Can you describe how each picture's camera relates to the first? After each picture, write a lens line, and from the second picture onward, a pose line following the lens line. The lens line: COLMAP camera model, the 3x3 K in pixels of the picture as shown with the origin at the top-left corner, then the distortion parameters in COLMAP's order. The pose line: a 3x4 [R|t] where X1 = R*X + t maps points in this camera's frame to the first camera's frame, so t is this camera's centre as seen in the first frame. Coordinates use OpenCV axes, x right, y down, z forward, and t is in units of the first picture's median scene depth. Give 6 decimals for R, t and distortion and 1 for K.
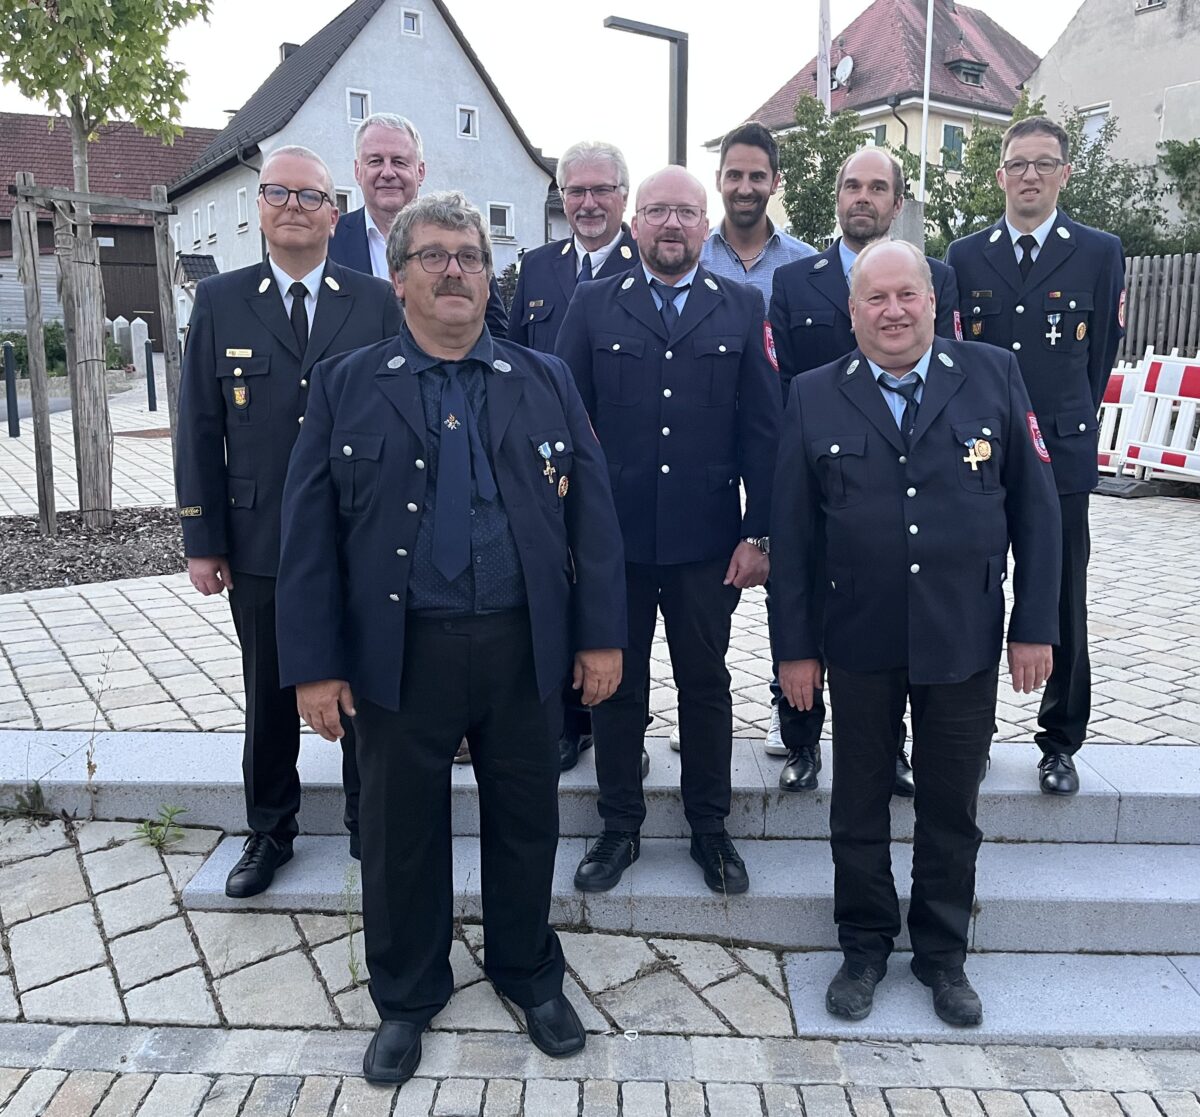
lens RADIAL K [[1089.9, 0, 639.4], [0, 1089.9, 554.8], [0, 0, 1]] dist [0.042614, -0.029211]
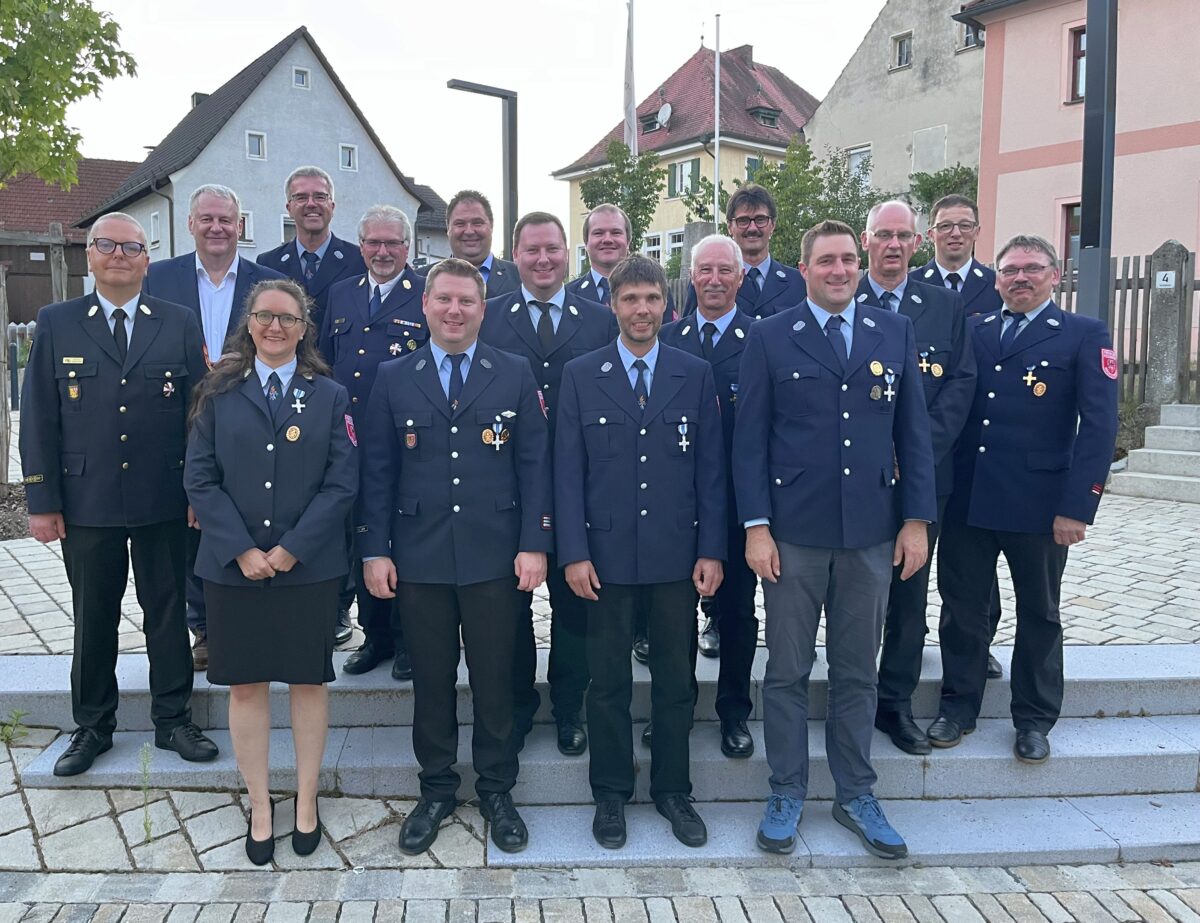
lens RADIAL K [[947.2, 0, 550.5], [0, 947.2, 430.9], [0, 0, 1]] dist [0.075900, -0.093873]
pose [[0.999037, -0.014103, 0.041547, 0.129711], [0.017866, 0.995630, -0.091662, 0.016100], [-0.040073, 0.092316, 0.994923, -0.145544]]
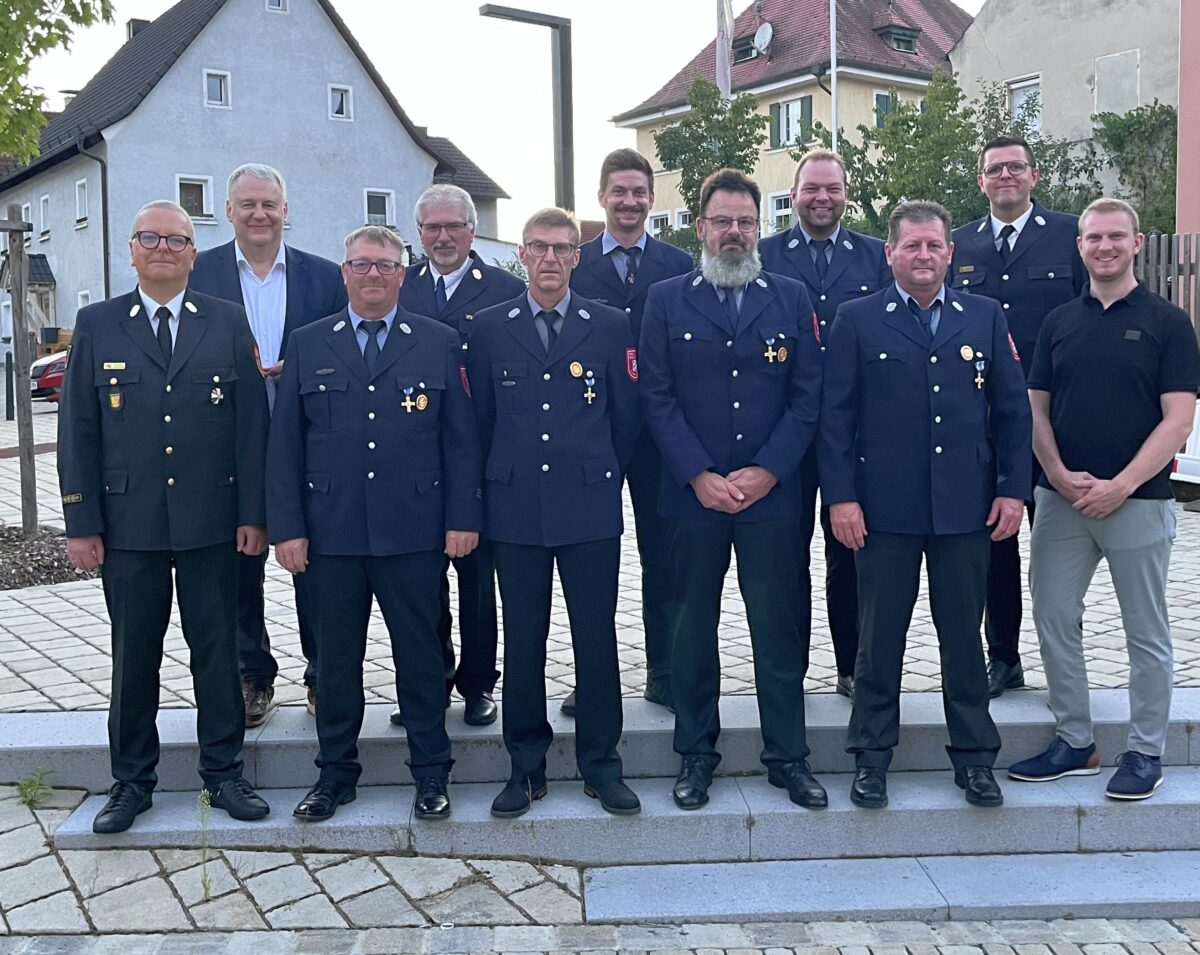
lens RADIAL K [[1320.0, 0, 614.6], [0, 1320.0, 426.7], [0, 0, 1]] dist [0.038124, -0.012813]
pose [[0.998648, -0.028075, 0.043752, 0.091570], [0.033314, 0.991720, -0.124019, 0.062107], [-0.039908, 0.125309, 0.991315, -0.351122]]
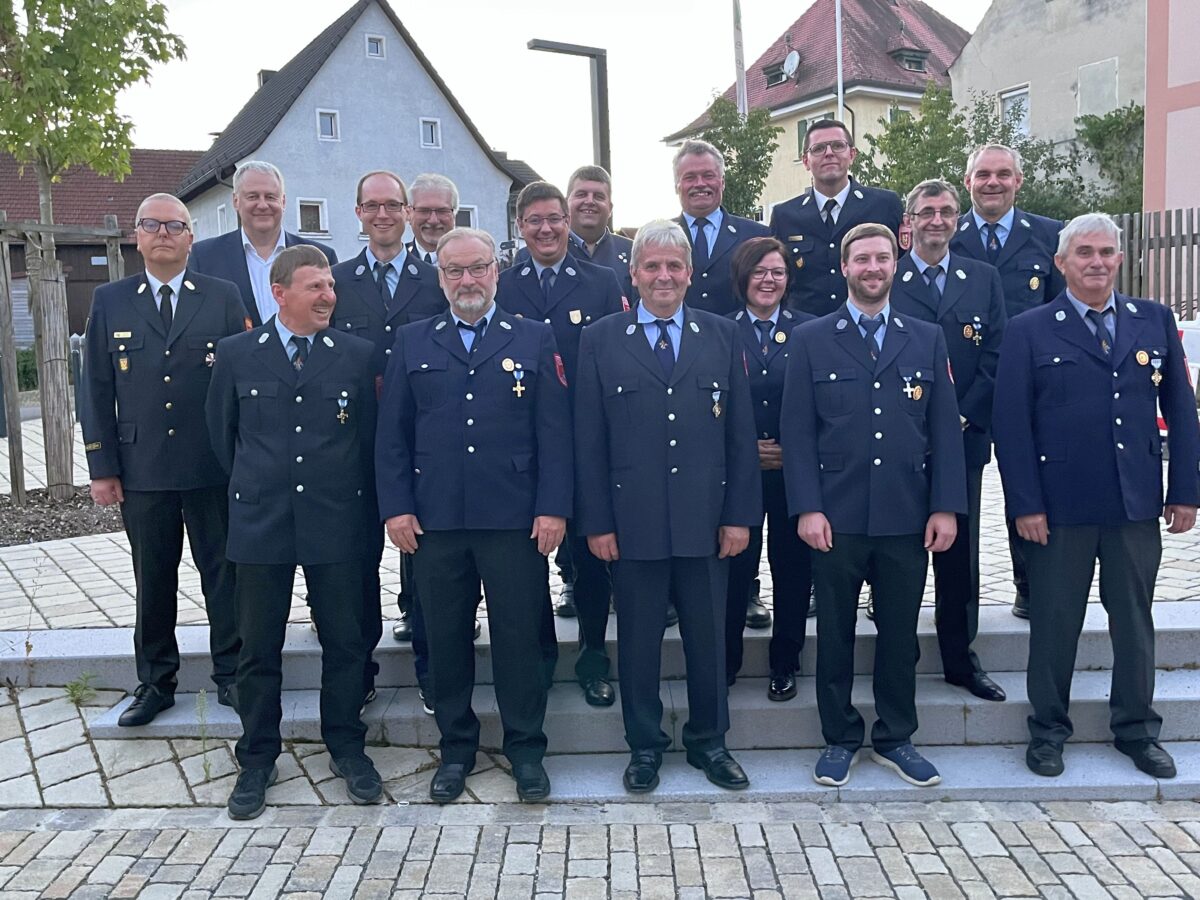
lens RADIAL K [[1102.6, 0, 600.0], [0, 1102.6, 450.0], [0, 0, 1]] dist [0.029705, 0.000466]
pose [[0.998469, -0.045847, -0.030933, 0.220023], [0.043060, 0.995414, -0.085423, 0.086214], [0.034708, 0.083961, 0.995864, -0.305913]]
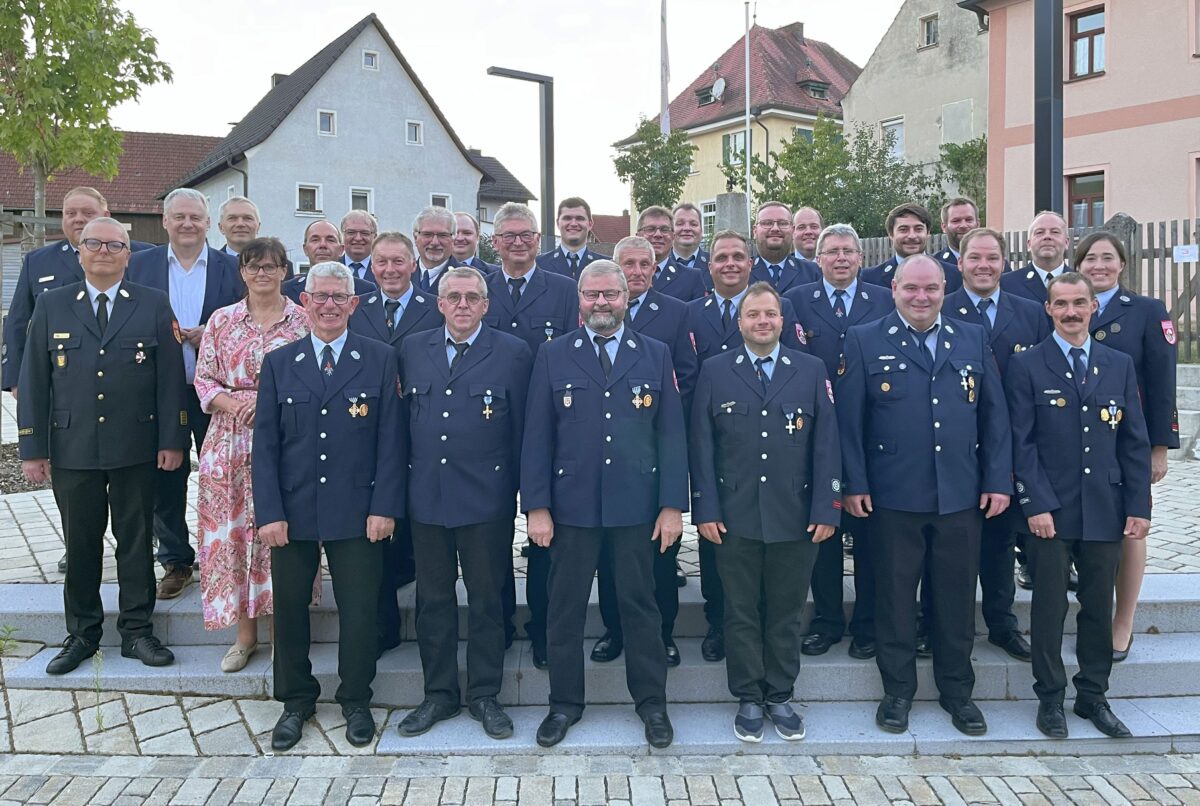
lens RADIAL K [[932.7, 0, 612.5], [0, 932.7, 325.1], [0, 0, 1]] dist [0.079122, -0.110257]
pose [[0.999521, -0.017324, 0.025652, 0.333494], [0.021227, 0.986783, -0.160652, 0.036870], [-0.022530, 0.161119, 0.986678, -0.332710]]
